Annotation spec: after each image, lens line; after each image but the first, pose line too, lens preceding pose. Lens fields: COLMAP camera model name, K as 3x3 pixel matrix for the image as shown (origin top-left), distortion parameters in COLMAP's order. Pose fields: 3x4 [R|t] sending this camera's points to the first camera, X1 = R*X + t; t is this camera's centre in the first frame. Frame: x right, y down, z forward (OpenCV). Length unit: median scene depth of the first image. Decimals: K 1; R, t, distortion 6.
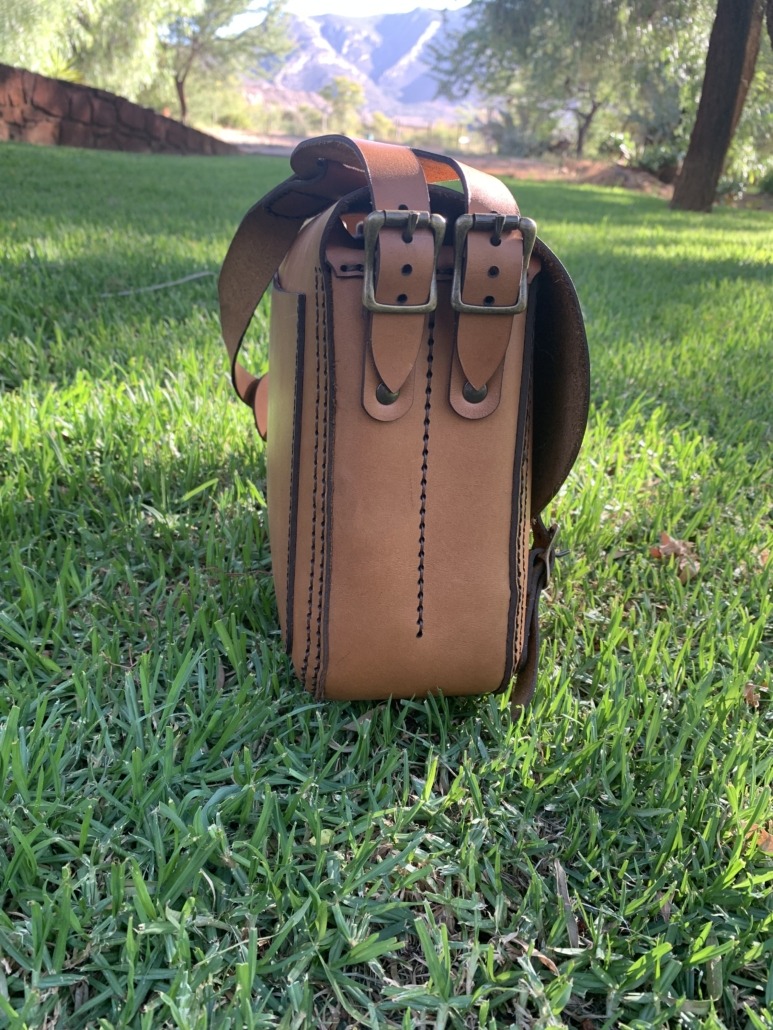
lens RADIAL K [[761.1, 0, 386.5], [0, 761.1, 515.0], [0, 0, 1]] dist [-0.001722, -0.005012]
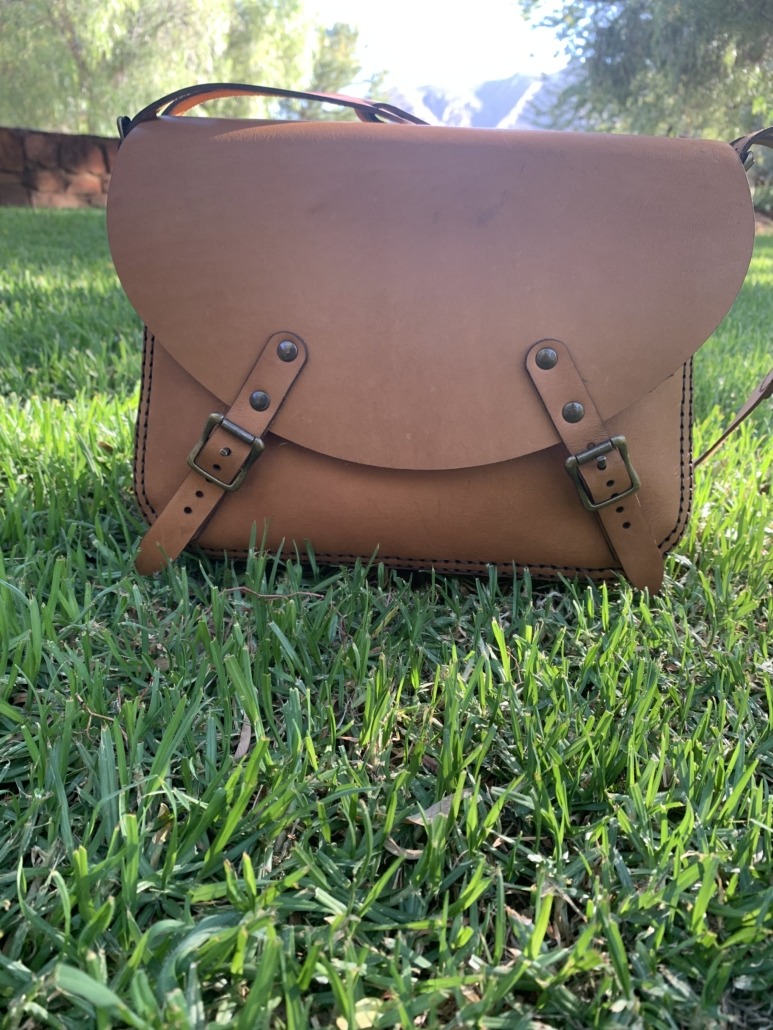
lens RADIAL K [[761.1, 0, 386.5], [0, 761.1, 515.0], [0, 0, 1]] dist [-0.001722, -0.005012]
pose [[0.991764, 0.003081, -0.128045, 0.011113], [-0.012088, 0.997500, -0.069624, 0.057868], [0.127510, 0.070598, 0.989322, 0.324454]]
